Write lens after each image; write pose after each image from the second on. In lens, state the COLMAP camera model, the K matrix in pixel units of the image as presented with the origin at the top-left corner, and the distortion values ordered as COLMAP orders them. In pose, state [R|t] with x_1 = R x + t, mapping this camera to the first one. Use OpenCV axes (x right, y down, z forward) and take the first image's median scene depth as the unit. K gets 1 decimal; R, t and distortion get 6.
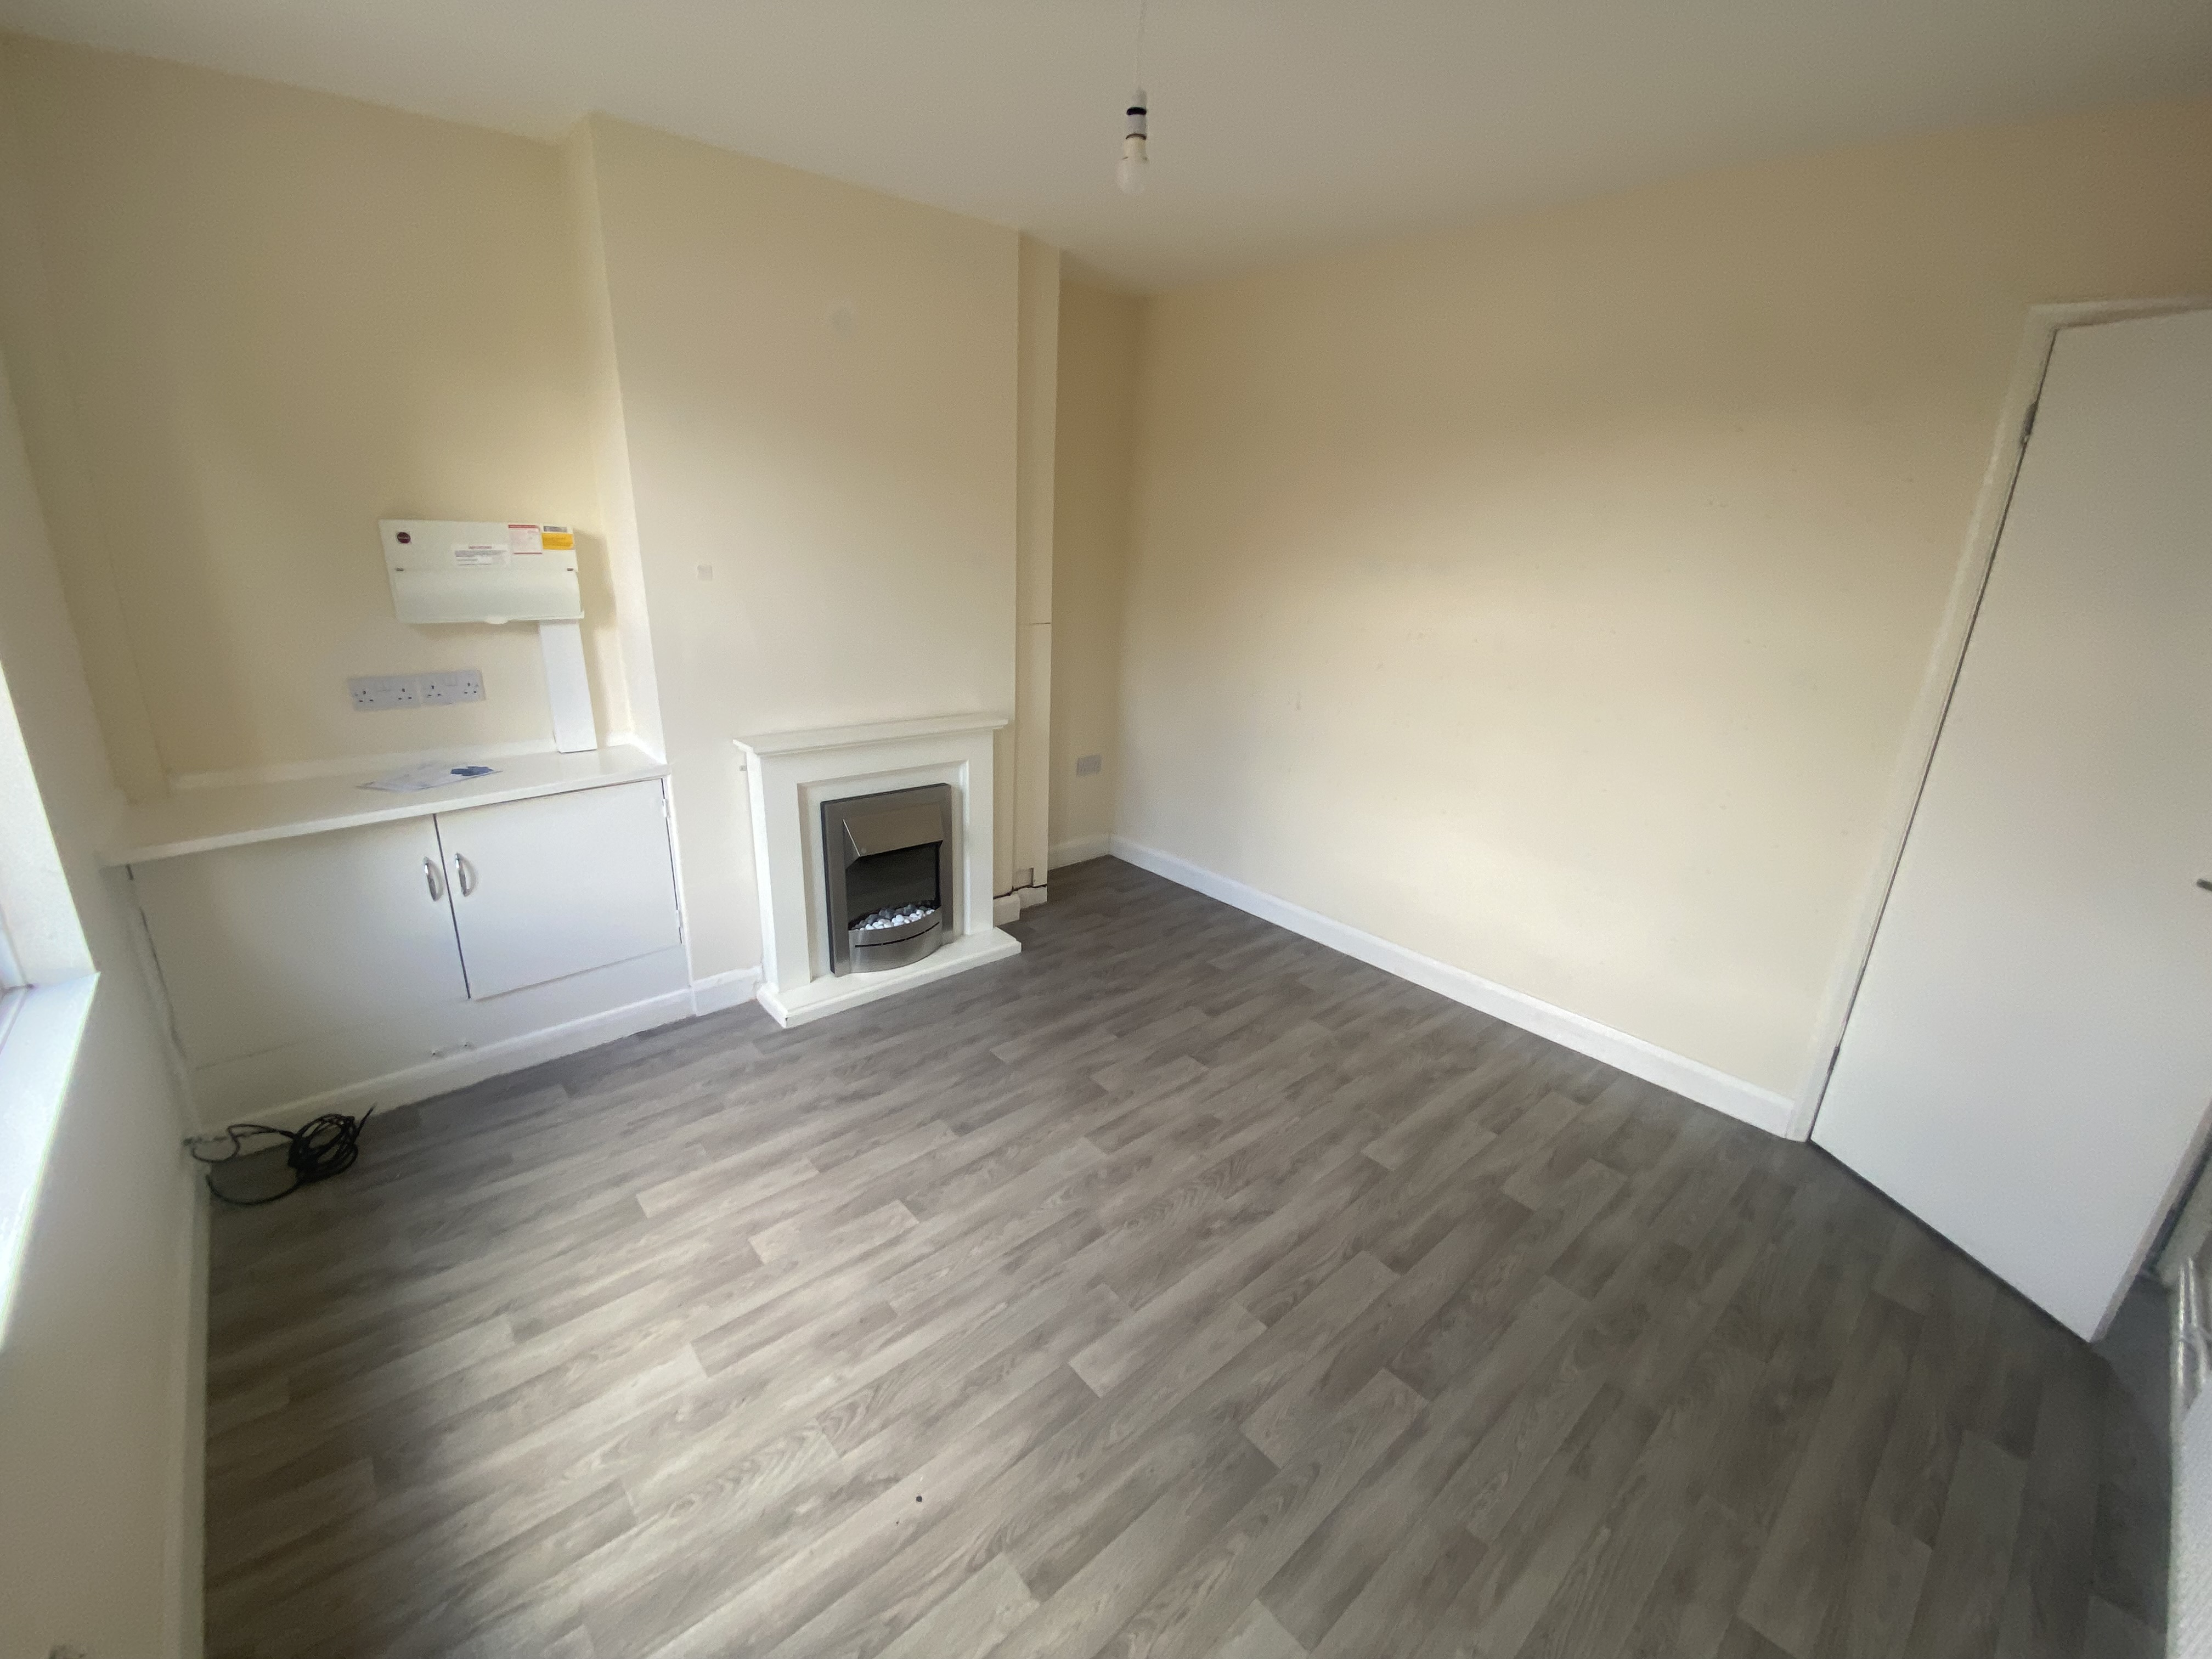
lens RADIAL K [[959.1, 0, 1110.9], [0, 959.1, 800.3], [0, 0, 1]] dist [0.056992, -0.049064]
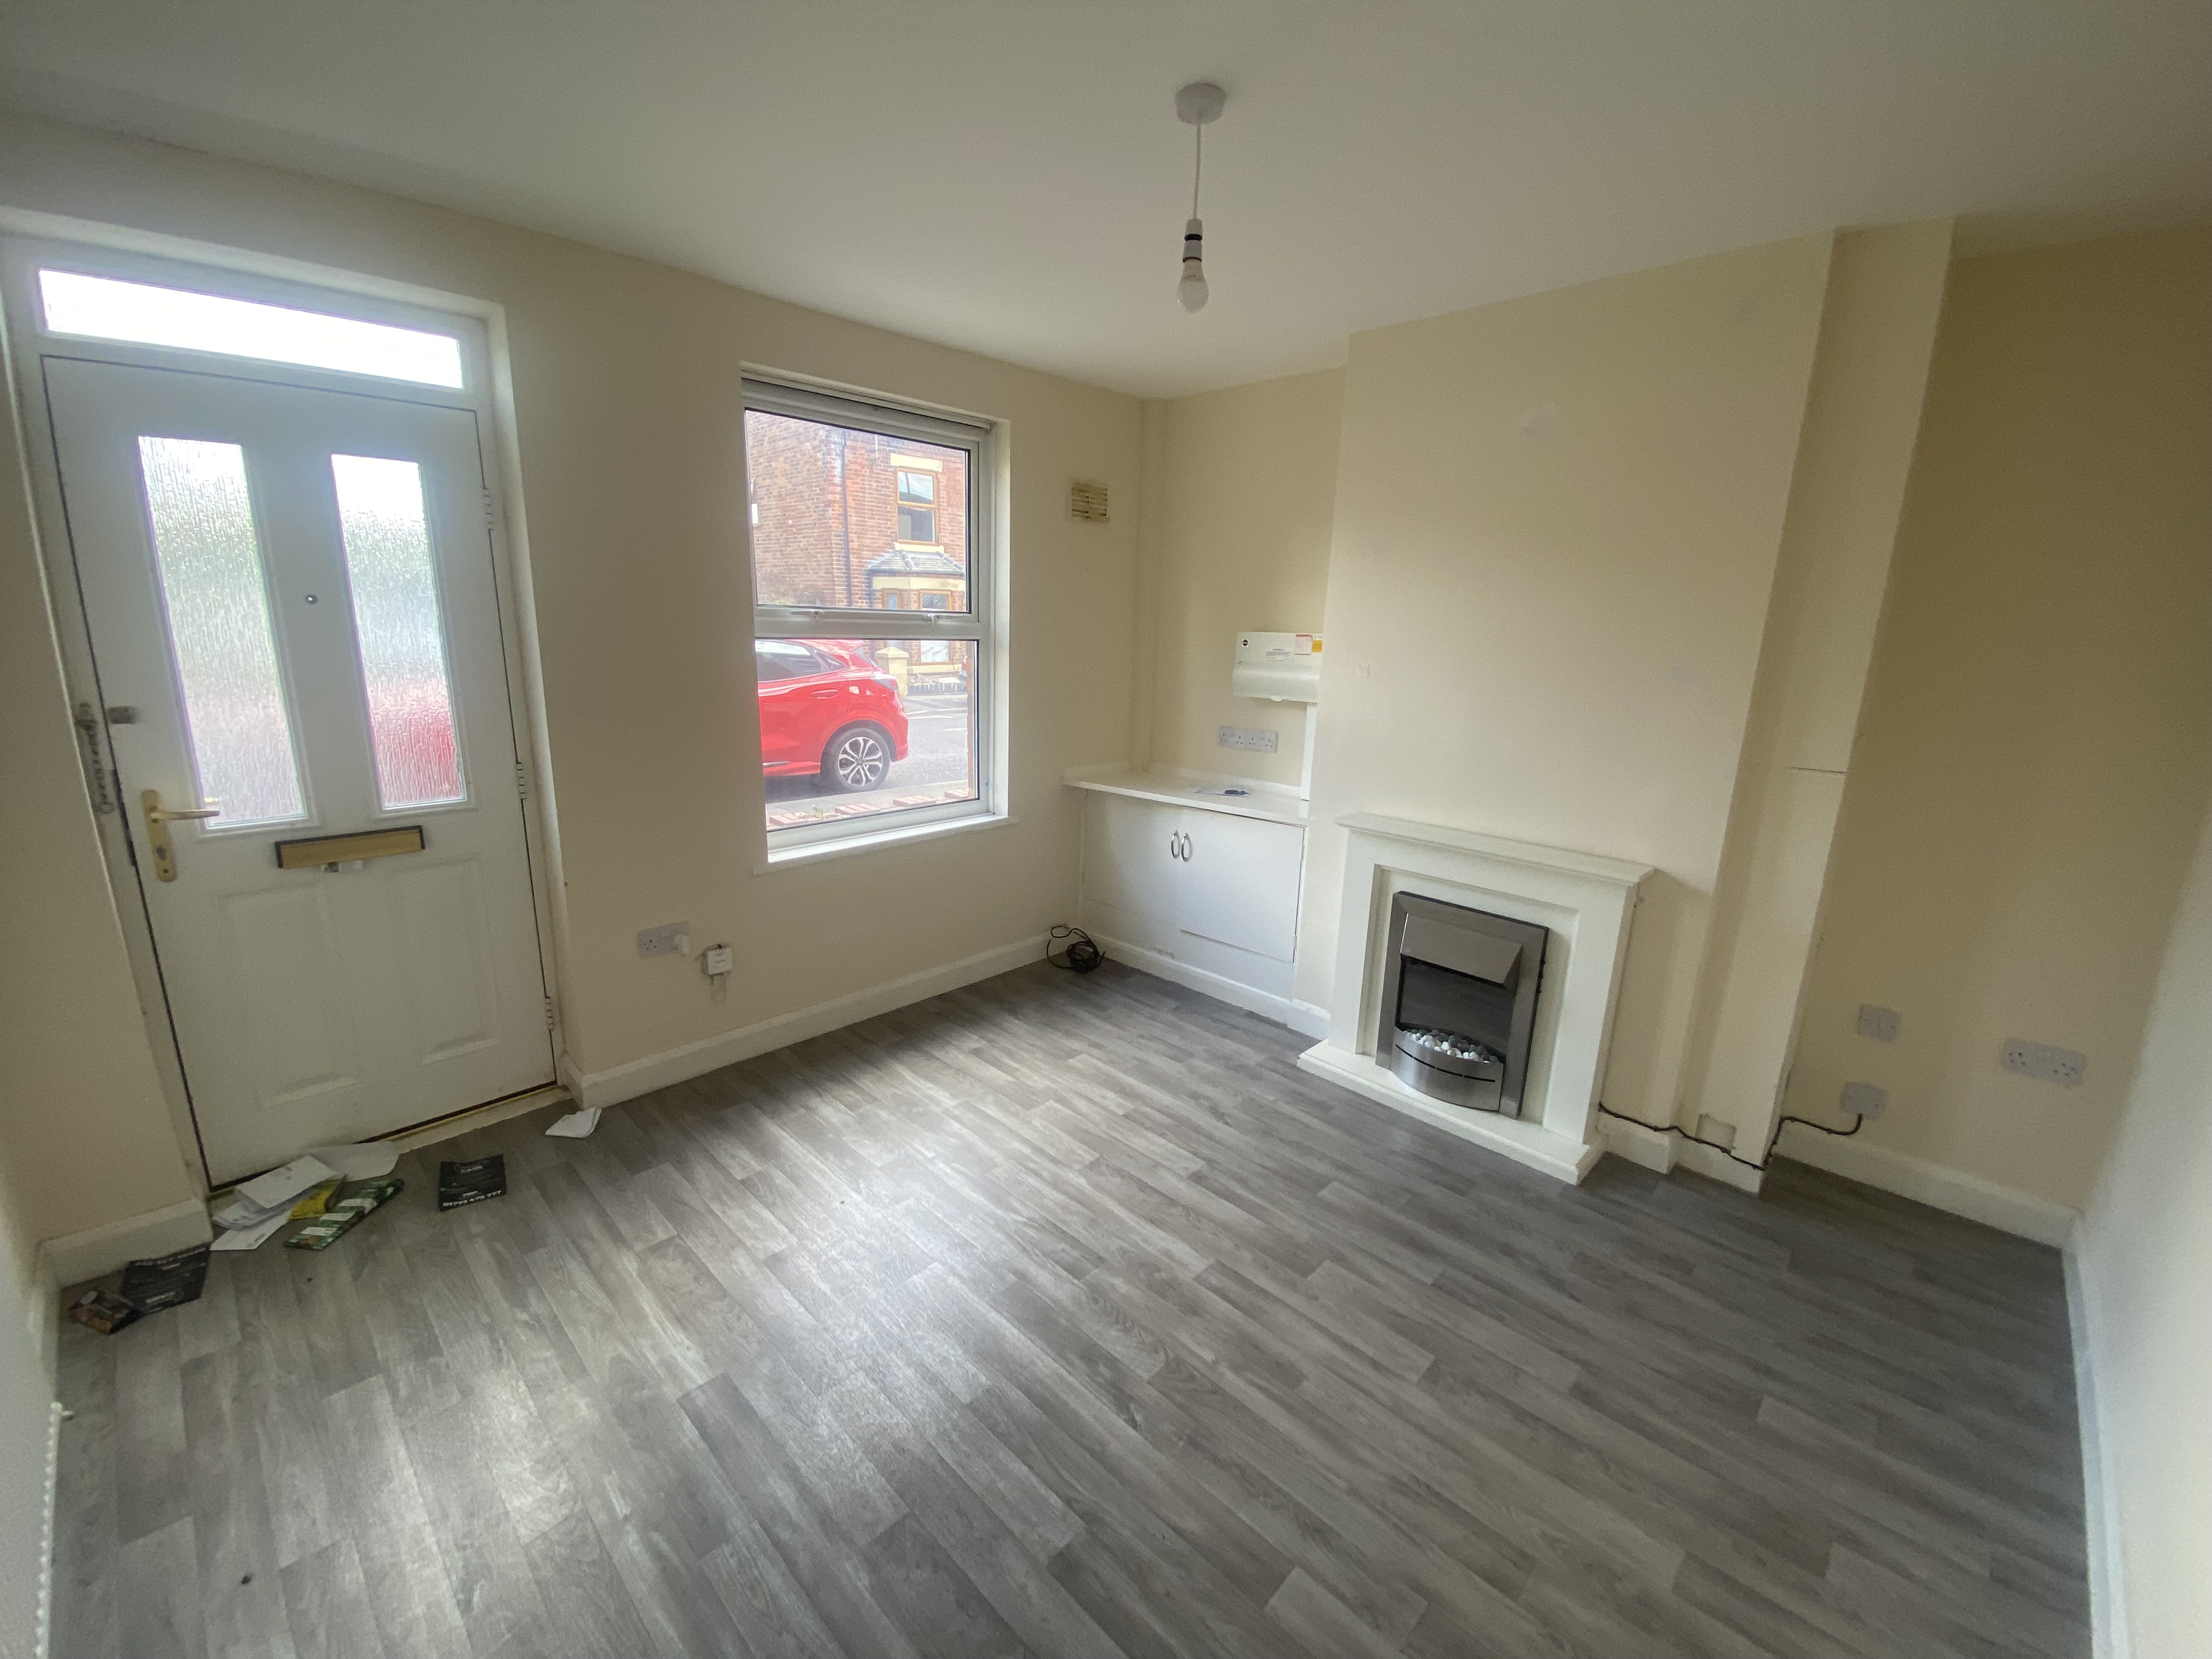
lens RADIAL K [[886.5, 0, 1052.3], [0, 886.5, 816.0], [0, 0, 1]] dist [-0.001859, -0.011386]
pose [[0.026889, 0.190849, -0.981251, 0.654598], [-0.294222, 0.939636, 0.174693, -0.144399], [0.955359, 0.284008, 0.081418, 0.586506]]
